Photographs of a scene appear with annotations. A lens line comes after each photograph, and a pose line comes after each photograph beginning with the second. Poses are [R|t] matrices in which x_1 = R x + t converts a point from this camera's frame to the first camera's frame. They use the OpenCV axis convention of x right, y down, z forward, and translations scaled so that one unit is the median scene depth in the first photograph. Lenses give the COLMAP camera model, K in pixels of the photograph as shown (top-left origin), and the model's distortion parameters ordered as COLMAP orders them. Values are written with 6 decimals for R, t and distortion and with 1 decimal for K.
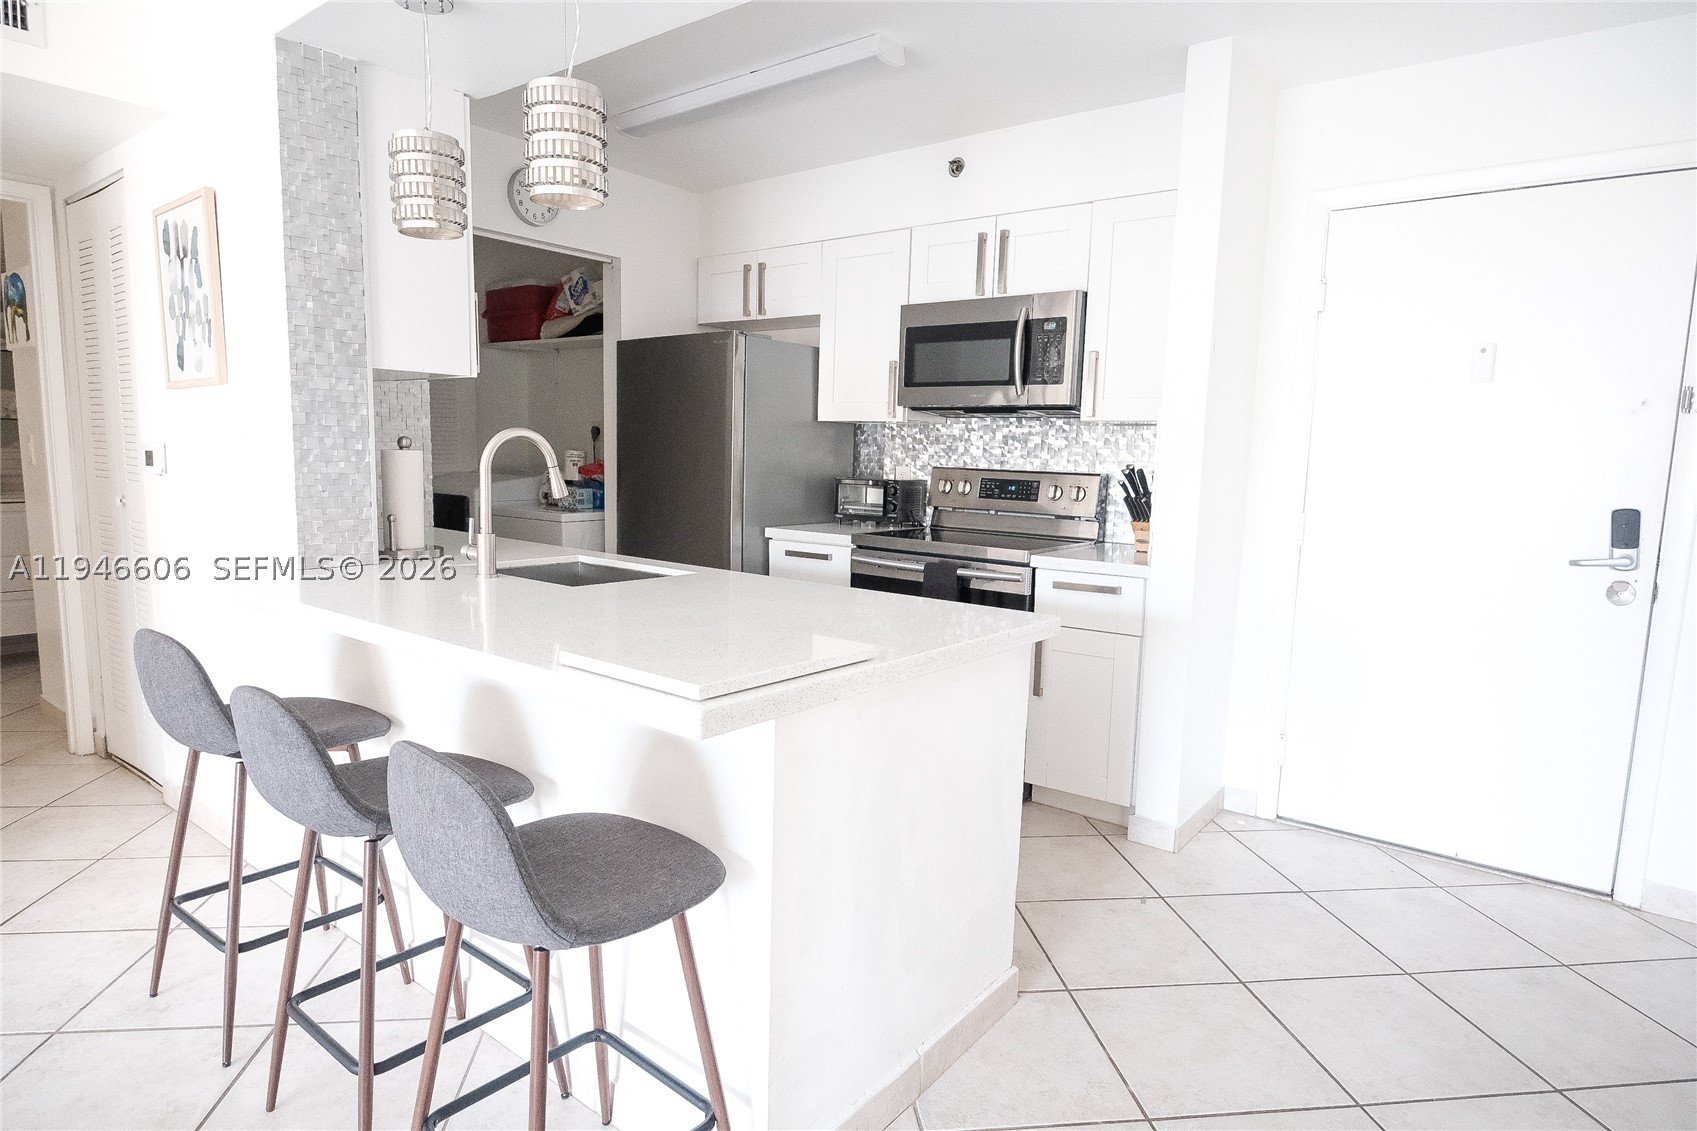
lens RADIAL K [[953.6, 0, 845.8], [0, 953.6, 571.0], [0, 0, 1]] dist [-0.000109, -0.006128]
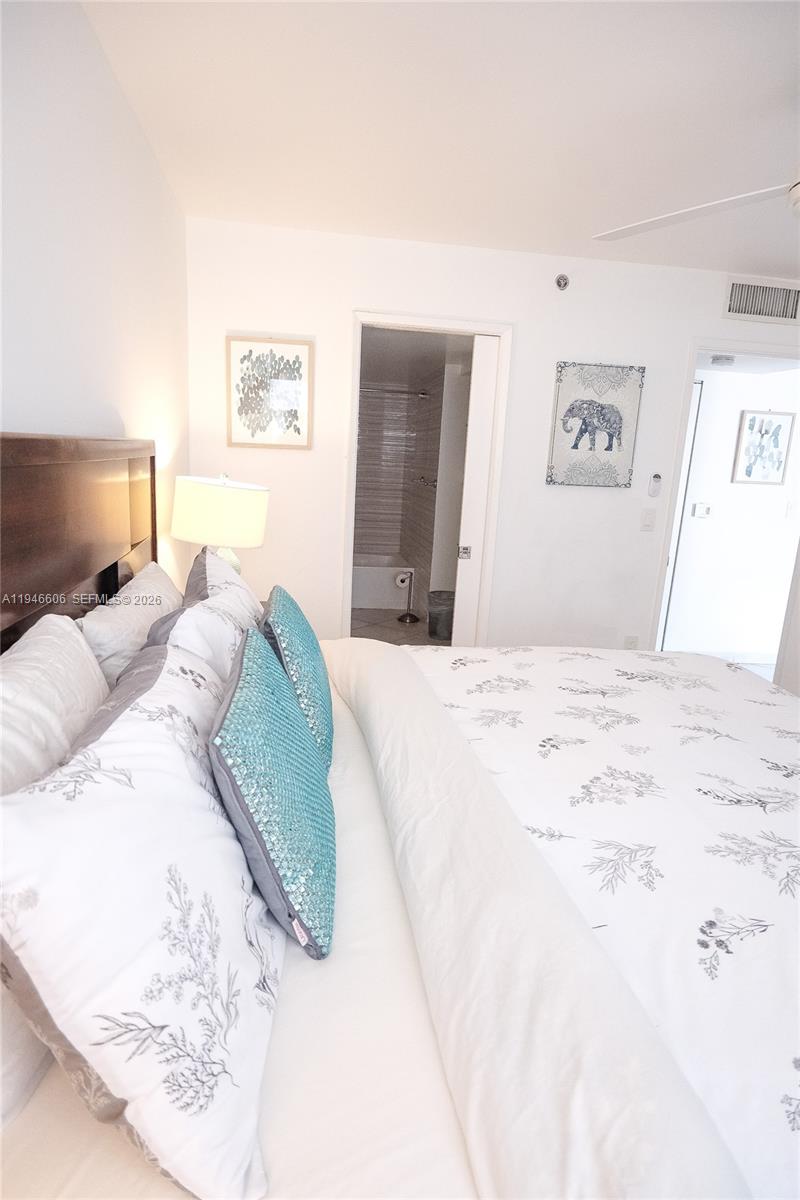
lens RADIAL K [[674.3, 0, 397.4], [0, 674.3, 599.5], [0, 0, 1]] dist [-0.000109, -0.006128]
pose [[0.696359, -0.134431, 0.704991, -2.189325], [0.050660, 0.989058, 0.138559, -0.151816], [-0.715903, -0.060772, 0.695550, 0.334028]]
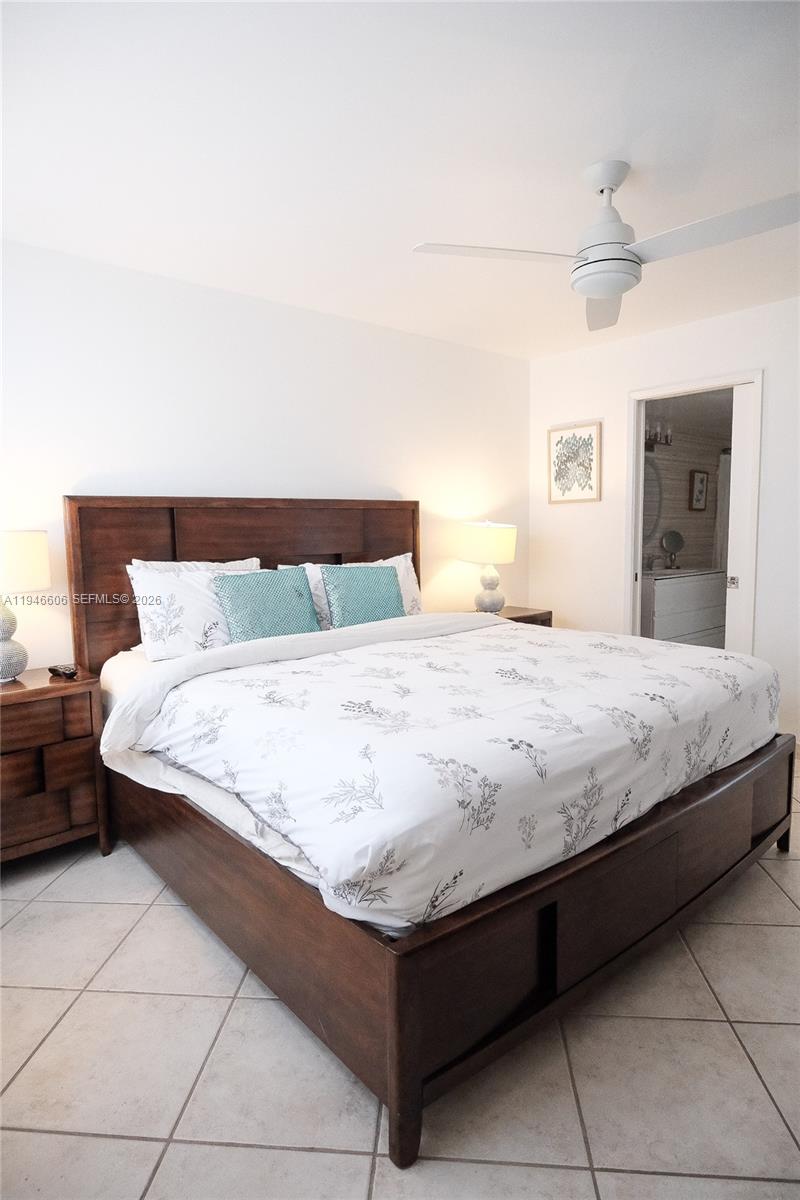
lens RADIAL K [[674.3, 0, 394.8], [0, 674.3, 600.3], [0, 0, 1]] dist [-0.000109, -0.006128]
pose [[0.979627, -0.014258, -0.200320, -1.670126], [0.010451, 0.999744, -0.020052, -0.020986], [0.200554, 0.017550, 0.979525, -0.242653]]
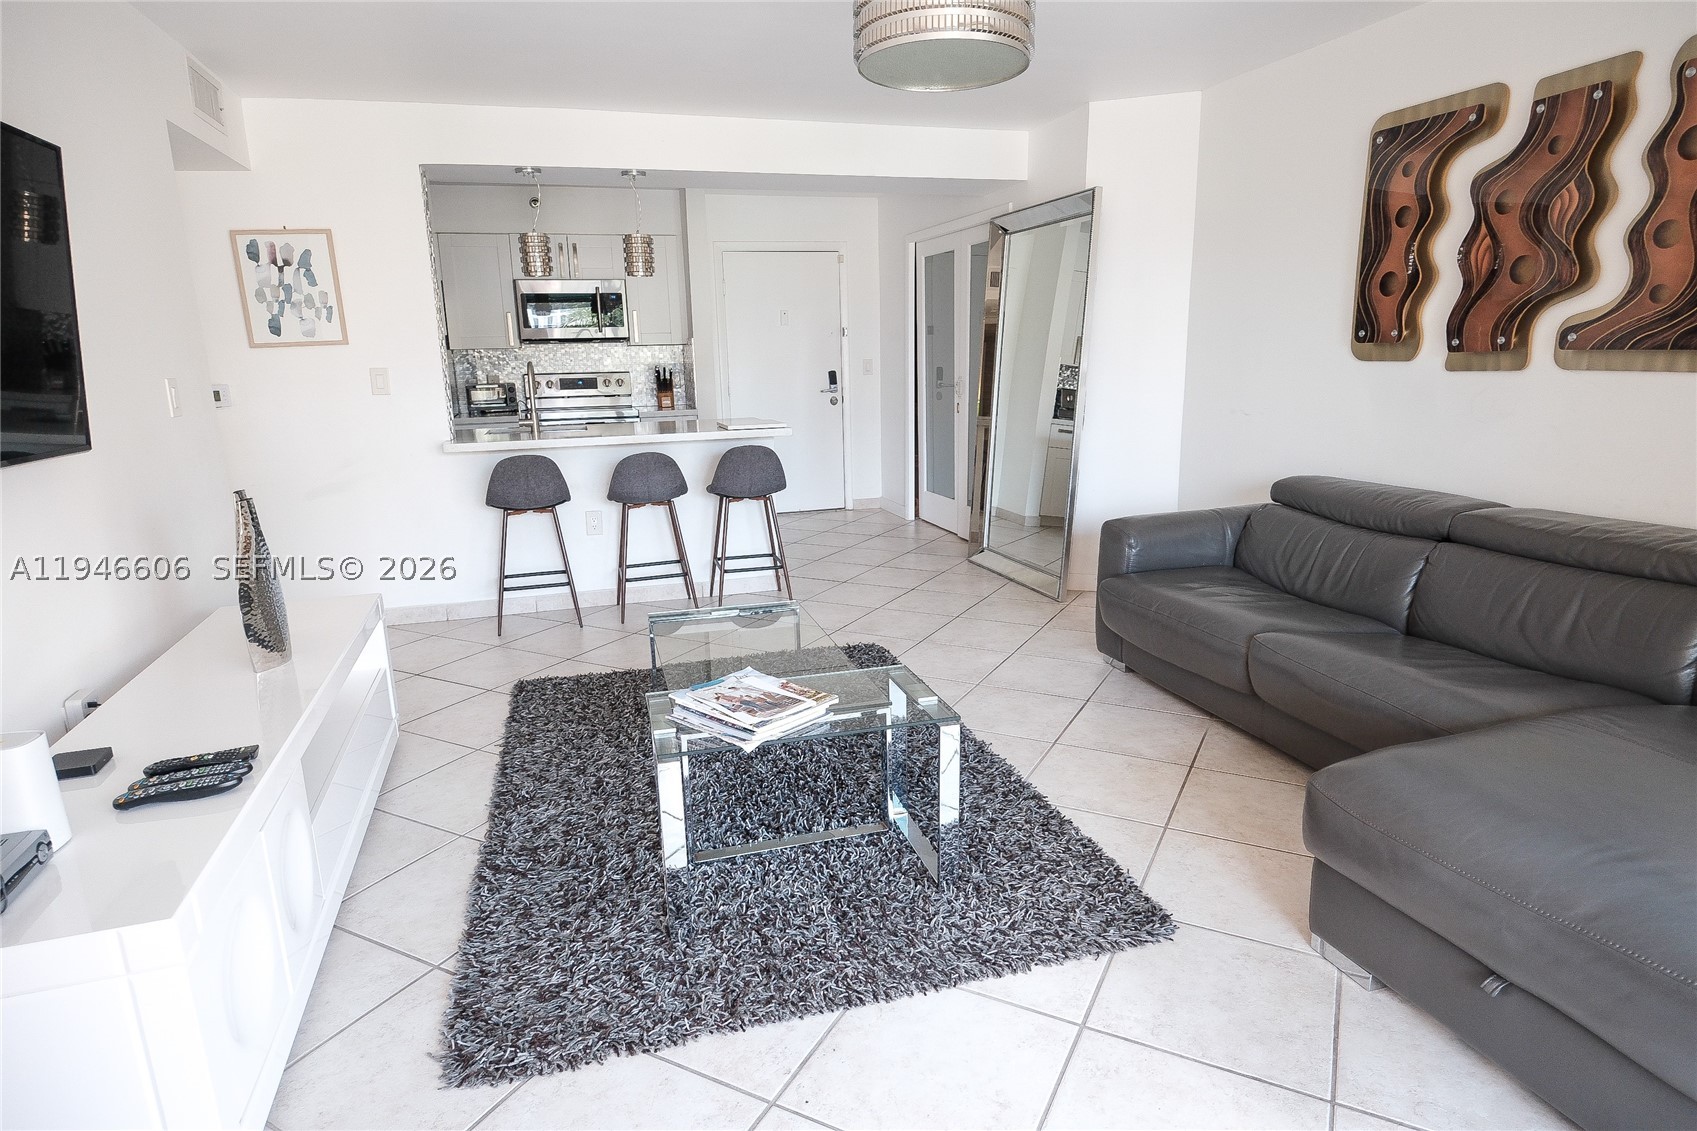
lens RADIAL K [[953.6, 0, 855.2], [0, 953.6, 580.2], [0, 0, 1]] dist [-0.000109, -0.006128]
pose [[0.568629, -0.231395, 0.789378, -1.239182], [0.142746, 0.972818, 0.182341, 0.027857], [-0.810114, 0.008996, 0.586204, -0.587178]]
